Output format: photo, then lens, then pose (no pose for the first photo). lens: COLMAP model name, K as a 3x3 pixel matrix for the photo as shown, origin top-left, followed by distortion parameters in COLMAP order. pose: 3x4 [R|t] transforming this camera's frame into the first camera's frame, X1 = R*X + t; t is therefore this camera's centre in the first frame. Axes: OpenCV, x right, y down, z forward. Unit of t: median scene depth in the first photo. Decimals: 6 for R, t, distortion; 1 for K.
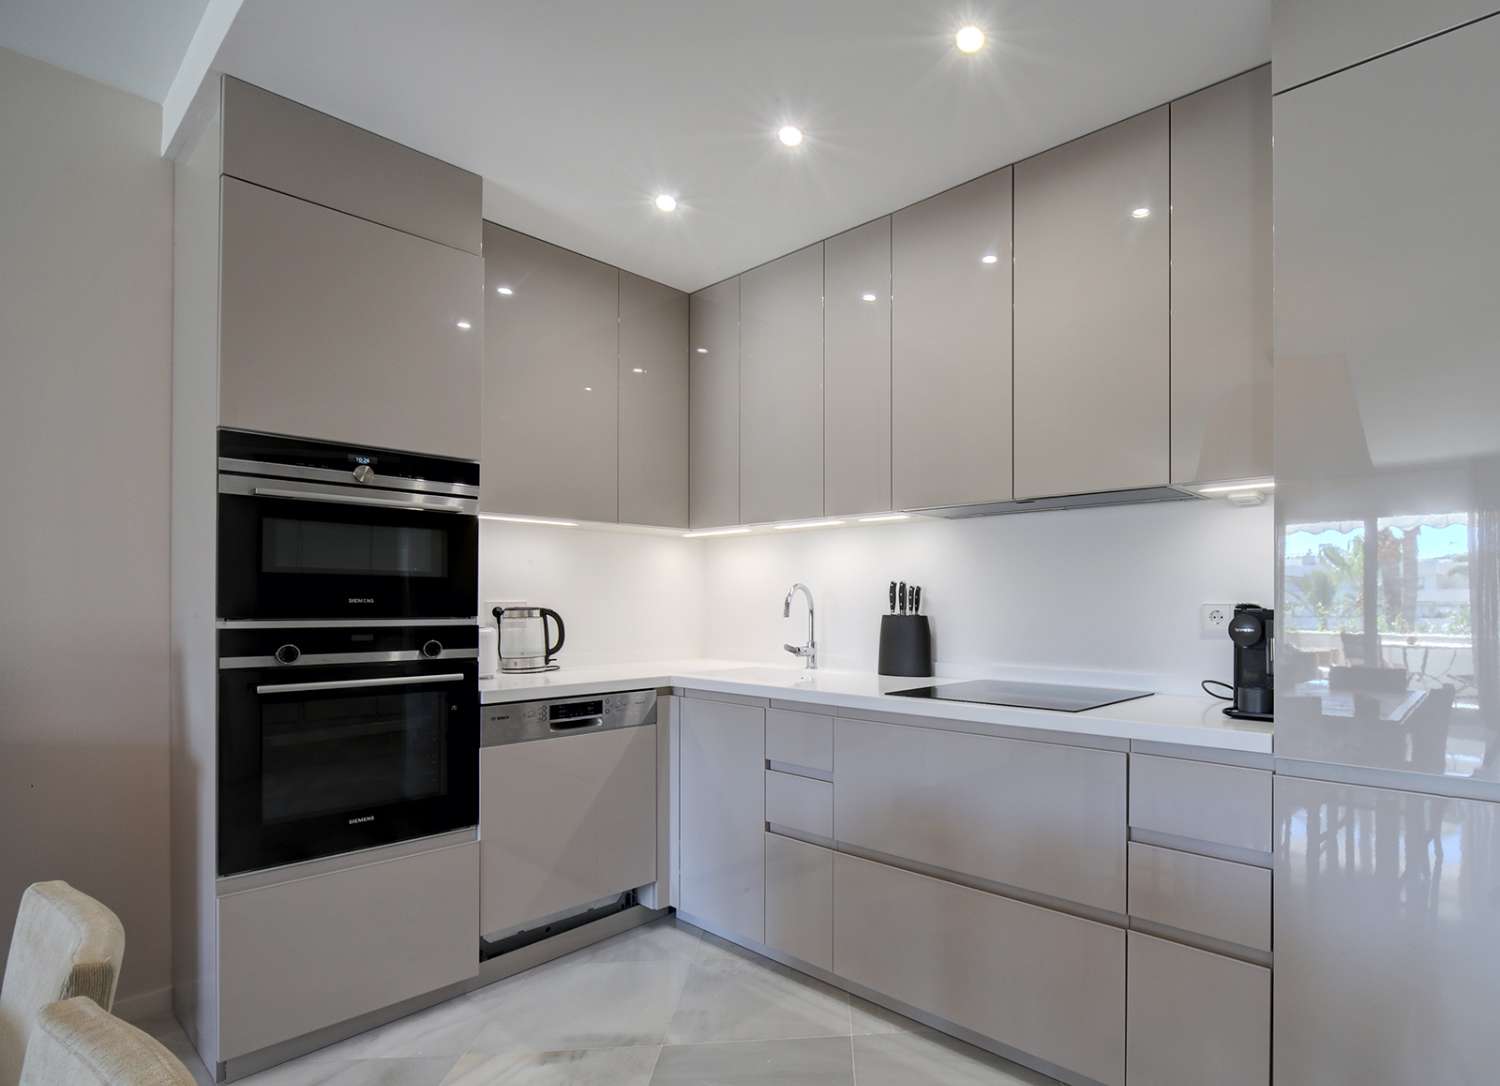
lens RADIAL K [[792.0, 0, 865.6], [0, 792.0, 597.7], [0, 0, 1]] dist [-0.000998, -0.000139]
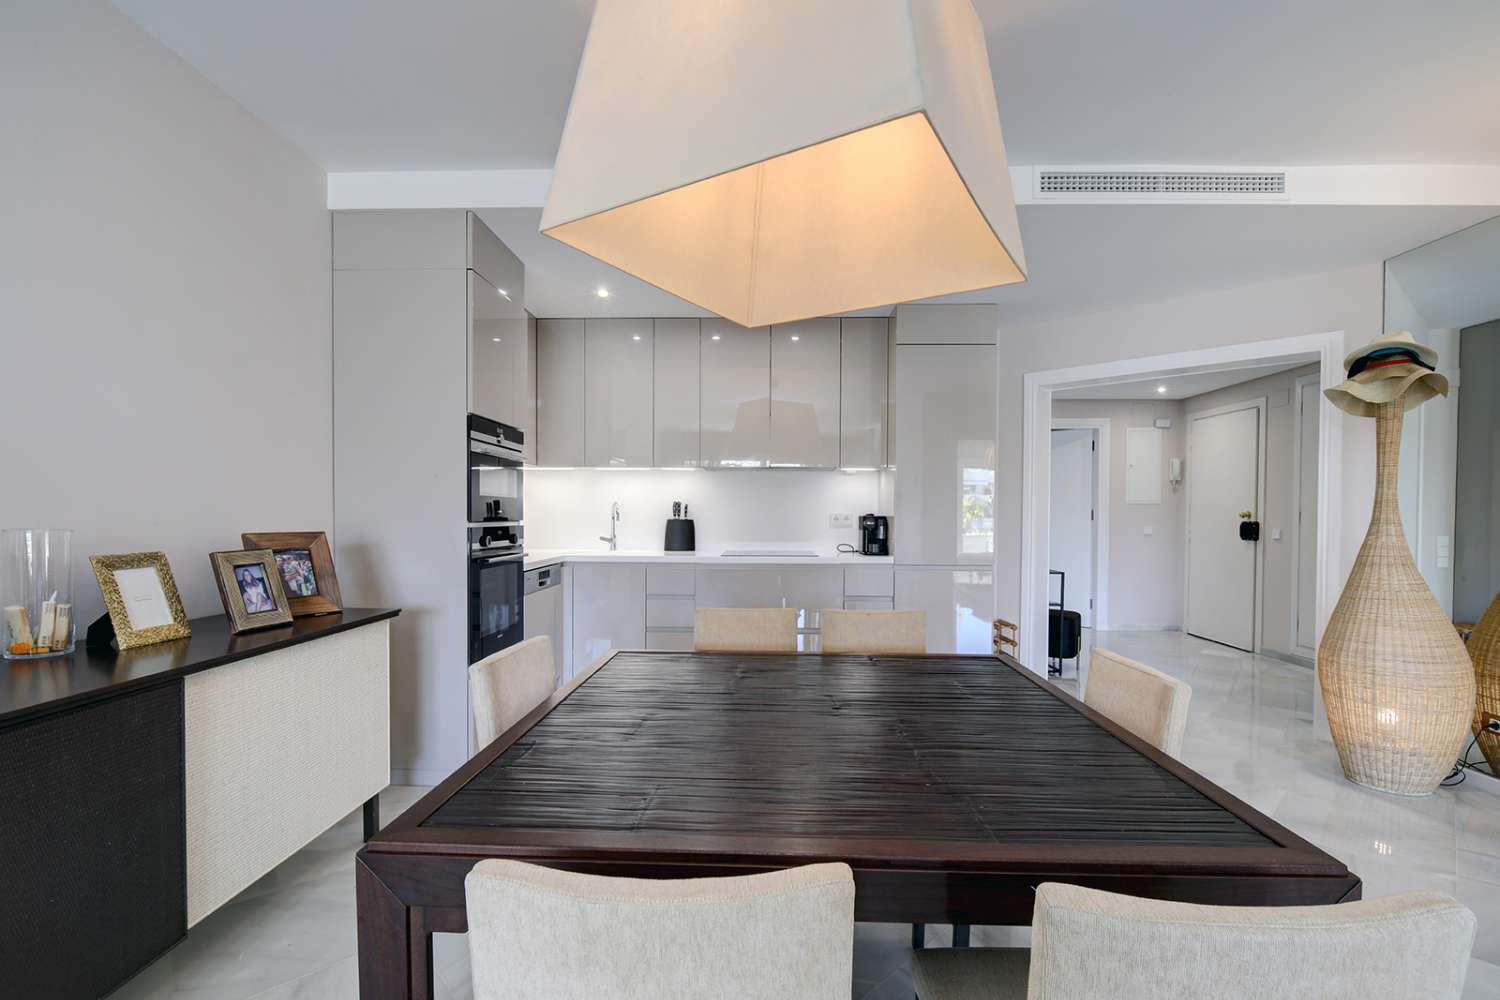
lens RADIAL K [[692.5, 0, 750.4], [0, 692.5, 518.5], [0, 0, 1]] dist [0.000195, -0.000062]
pose [[0.781672, -0.004271, 0.623675, -0.862398], [-0.006645, 0.999863, 0.015175, -0.005391], [-0.623654, -0.016006, 0.781537, -0.405765]]
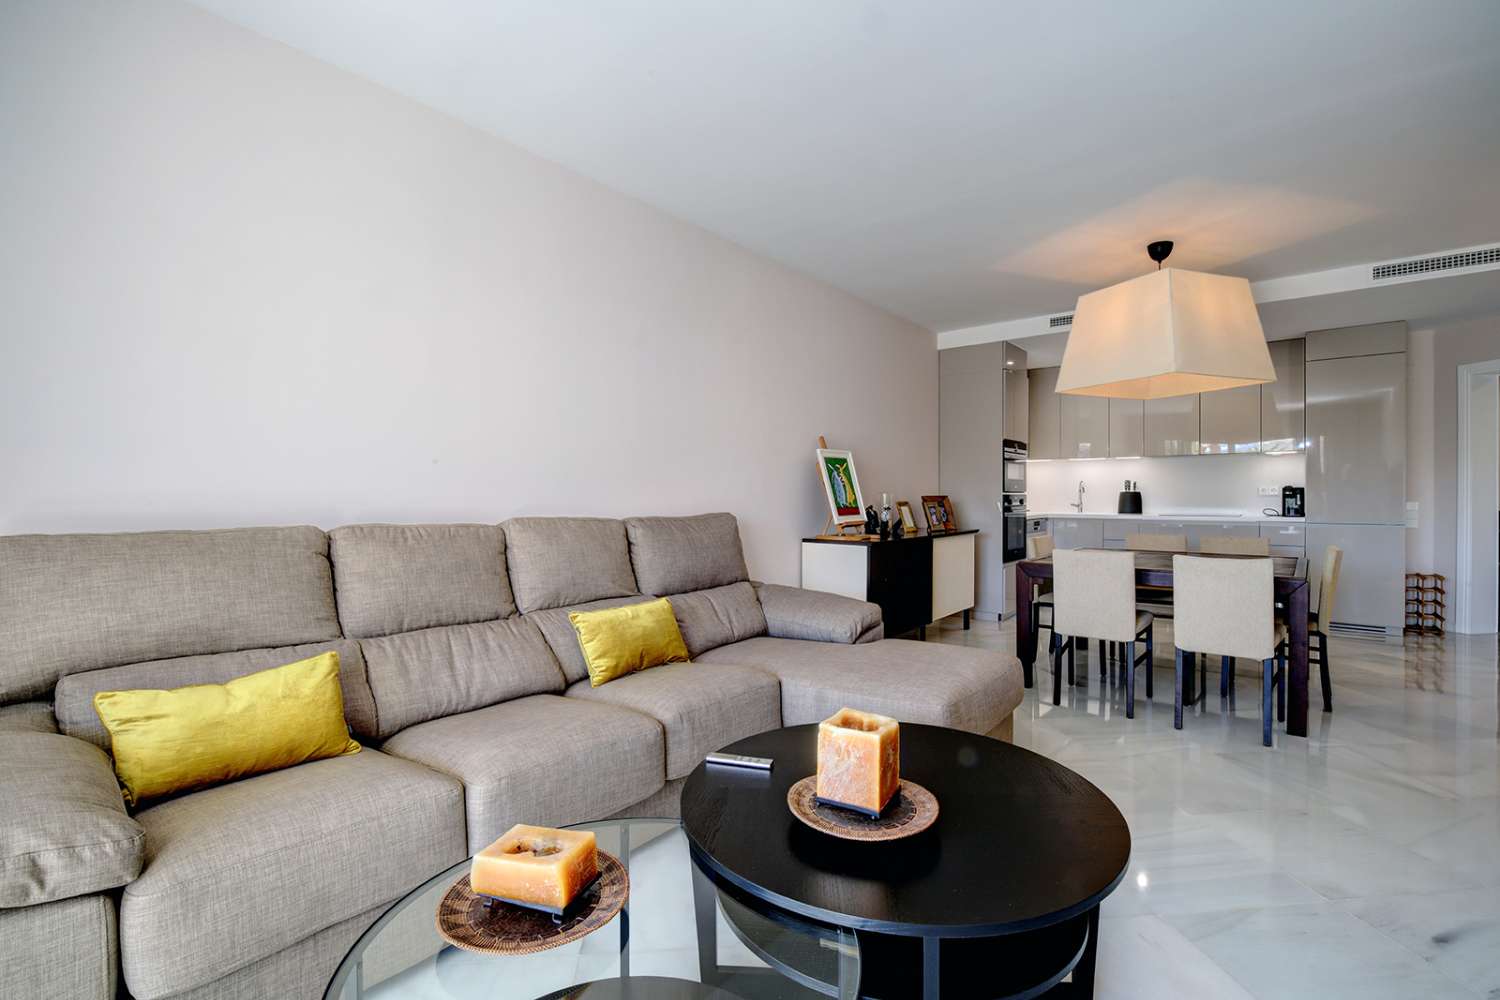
lens RADIAL K [[663.0, 0, 750.0], [0, 663.0, 500.0], [0, 0, 1]] dist [-0.000016, -0.000140]
pose [[0.999814, -0.007669, 0.017691, -1.351121], [0.007405, 0.999861, 0.014930, 0.006708], [-0.017803, -0.014797, 0.999732, -1.337338]]
